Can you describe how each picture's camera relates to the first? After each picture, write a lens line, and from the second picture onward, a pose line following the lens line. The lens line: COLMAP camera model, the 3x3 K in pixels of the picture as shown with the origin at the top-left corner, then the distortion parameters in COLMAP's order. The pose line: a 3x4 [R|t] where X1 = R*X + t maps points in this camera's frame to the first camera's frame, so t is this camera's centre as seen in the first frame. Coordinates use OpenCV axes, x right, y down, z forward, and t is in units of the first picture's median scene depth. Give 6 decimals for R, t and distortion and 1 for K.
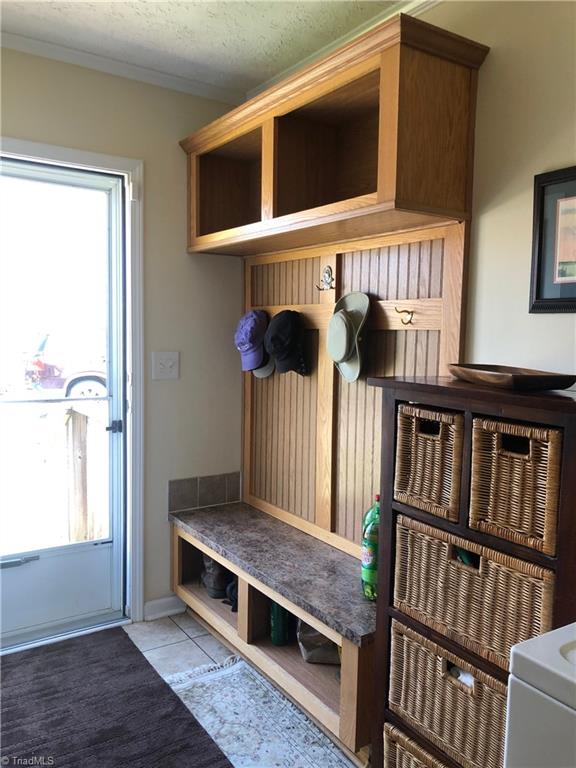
lens RADIAL K [[627.9, 0, 290.4], [0, 627.9, 385.6], [0, 0, 1]] dist [0.014775, -0.013022]
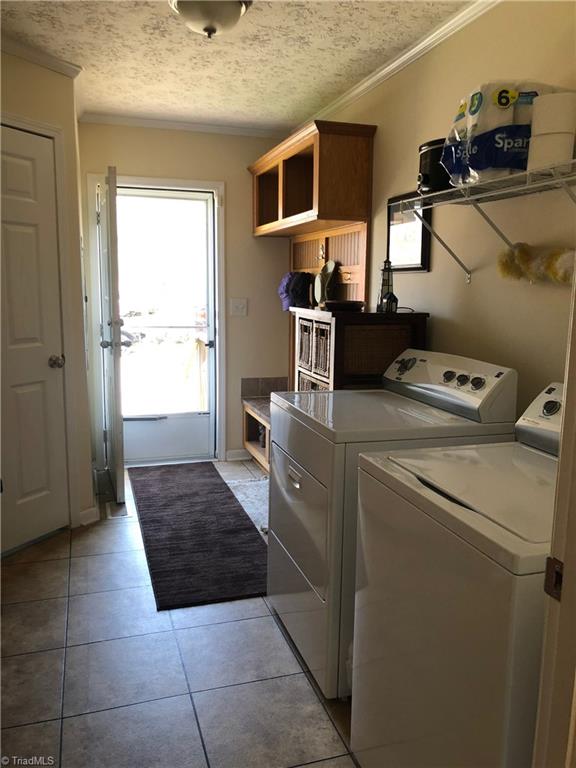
lens RADIAL K [[627.9, 0, 290.9], [0, 627.9, 386.9], [0, 0, 1]] dist [0.014775, -0.013022]
pose [[0.961643, 0.036674, -0.271840, 0.399644], [-0.018216, 0.997373, 0.070116, 0.060902], [0.273697, -0.062475, 0.959785, -0.567905]]
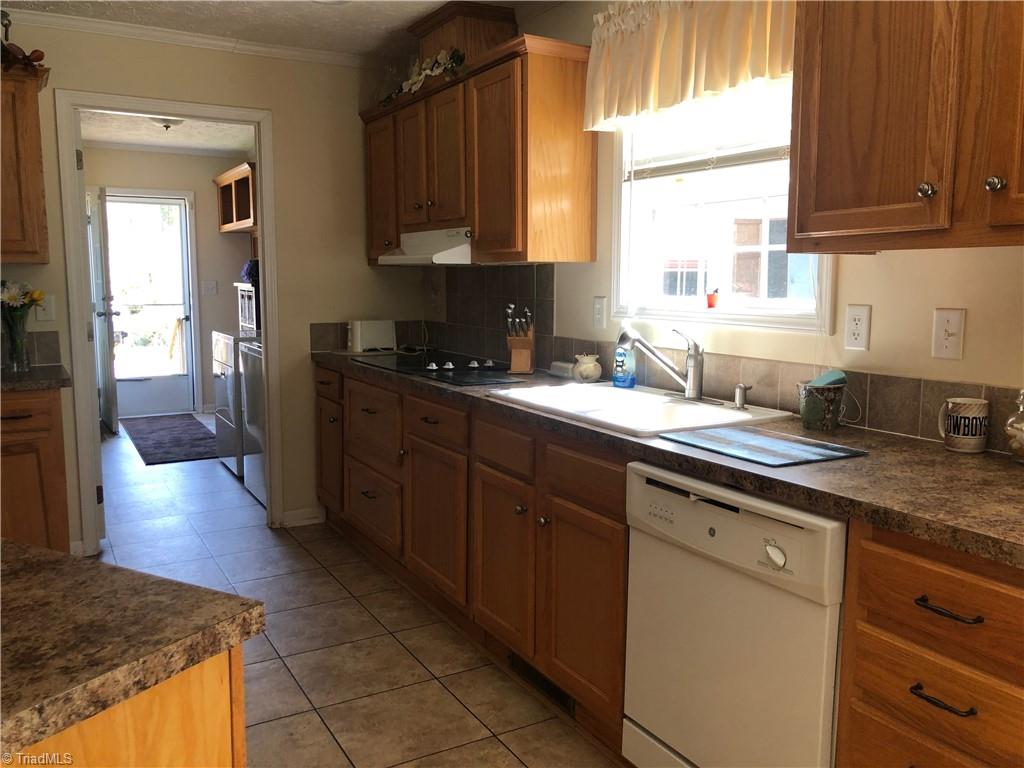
lens RADIAL K [[837.2, 0, 511.5], [0, 837.2, 380.4], [0, 0, 1]] dist [0.014775, -0.013022]
pose [[0.997185, -0.009142, -0.074420, 1.030938], [0.011466, 0.999458, 0.030858, 0.205089], [0.074098, -0.031624, 0.996749, -1.749093]]
